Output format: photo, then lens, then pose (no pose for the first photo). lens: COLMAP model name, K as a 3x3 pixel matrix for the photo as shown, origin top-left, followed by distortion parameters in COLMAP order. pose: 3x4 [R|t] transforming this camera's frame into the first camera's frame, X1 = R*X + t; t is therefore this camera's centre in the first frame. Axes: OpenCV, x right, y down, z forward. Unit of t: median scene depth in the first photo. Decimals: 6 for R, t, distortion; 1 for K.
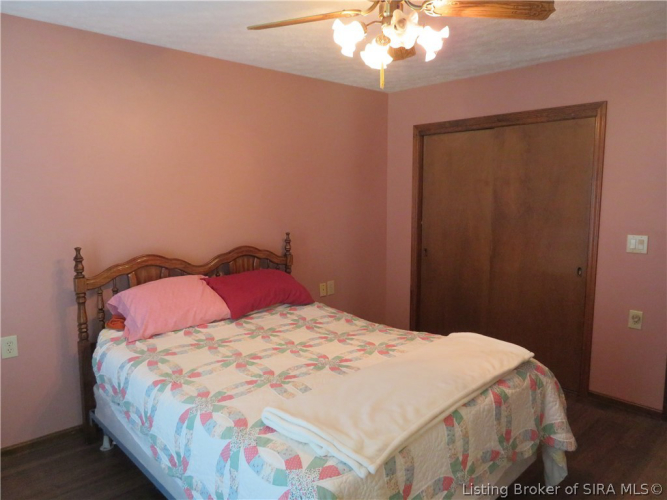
lens RADIAL K [[472.5, 0, 335.1], [0, 472.5, 251.7], [0, 0, 1]] dist [-0.014140, 0.006866]
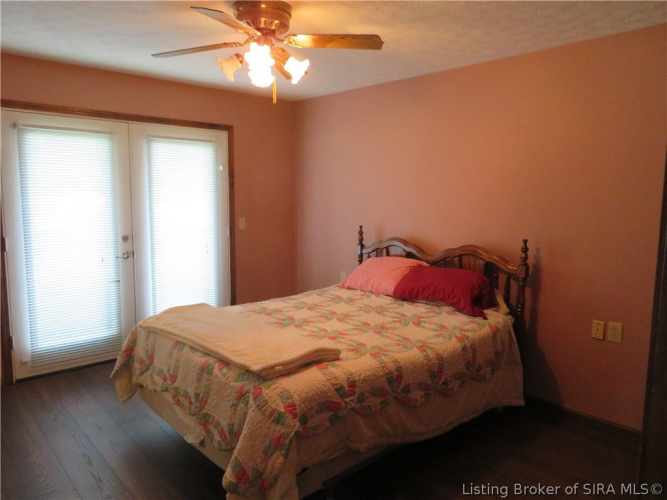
lens RADIAL K [[472.5, 0, 334.7], [0, 472.5, 248.0], [0, 0, 1]] dist [-0.014140, 0.006866]
pose [[-0.018007, 0.119893, -0.992624, 1.346425], [-0.130662, 0.983988, 0.121220, -0.148875], [0.991263, 0.131881, -0.002053, 1.170260]]
